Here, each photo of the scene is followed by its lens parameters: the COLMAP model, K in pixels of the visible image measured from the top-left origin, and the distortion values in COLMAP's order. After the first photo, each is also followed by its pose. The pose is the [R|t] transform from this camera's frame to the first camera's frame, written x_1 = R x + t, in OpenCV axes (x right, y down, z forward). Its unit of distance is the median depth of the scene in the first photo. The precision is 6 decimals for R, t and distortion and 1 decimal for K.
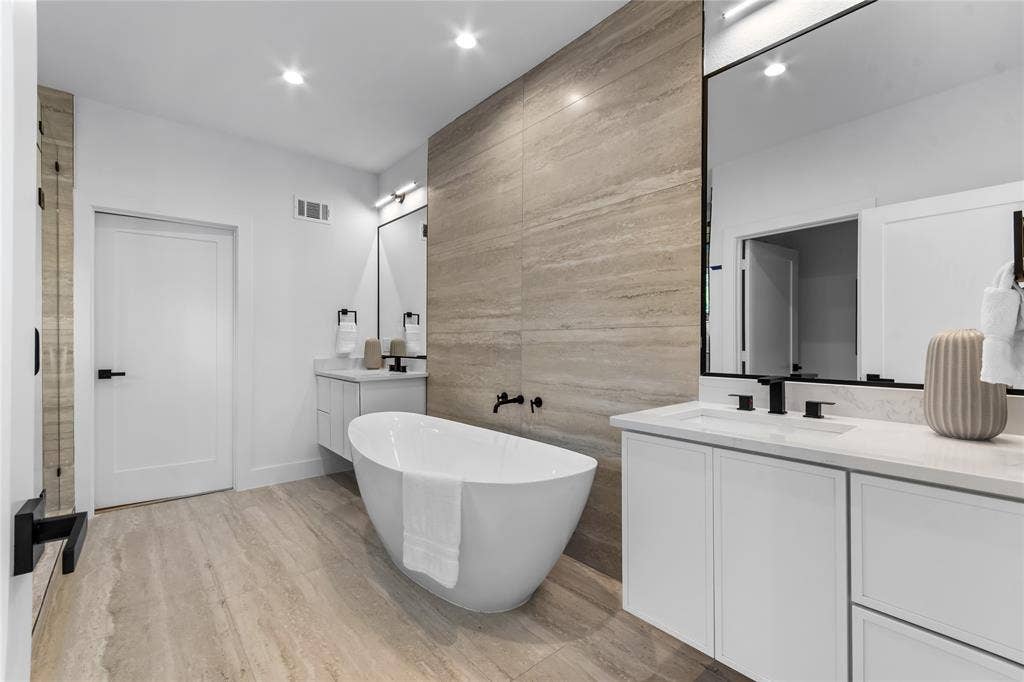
lens RADIAL K [[451.2, 0, 515.2], [0, 451.2, 338.6], [0, 0, 1]] dist [0.003348, 0.000957]
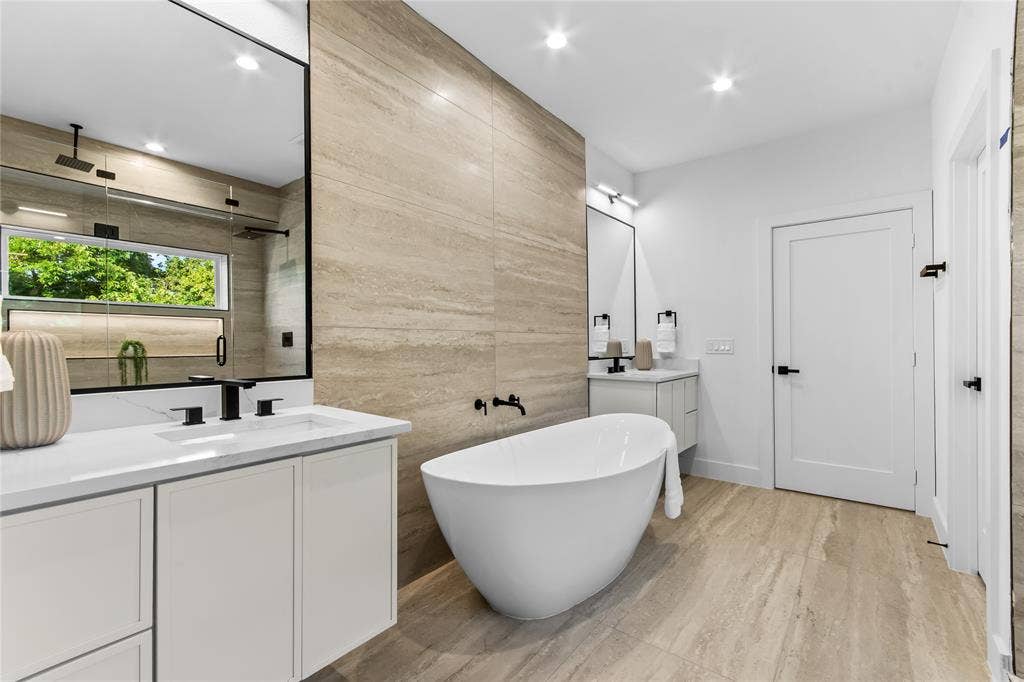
lens RADIAL K [[451.2, 0, 511.9], [0, 451.2, 342.7], [0, 0, 1]] dist [0.003348, 0.000957]
pose [[-0.200451, 0.005366, 0.979689, -0.878943], [0.000254, 0.999985, -0.005425, 0.011098], [-0.979704, -0.000838, -0.200449, 1.071465]]
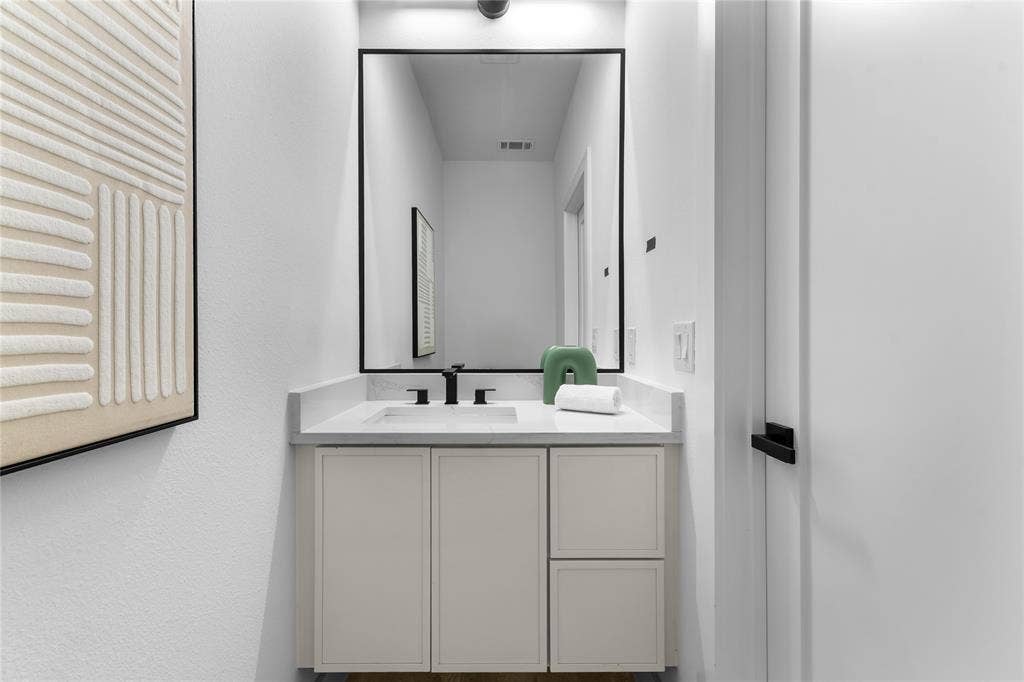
lens RADIAL K [[451.2, 0, 519.3], [0, 451.2, 338.6], [0, 0, 1]] dist [0.003348, 0.000957]
pose [[0.627518, -0.001993, 0.778600, -0.254139], [-0.010986, 0.999875, 0.011413, -0.001051], [-0.778525, -0.015716, 0.627417, 0.380204]]
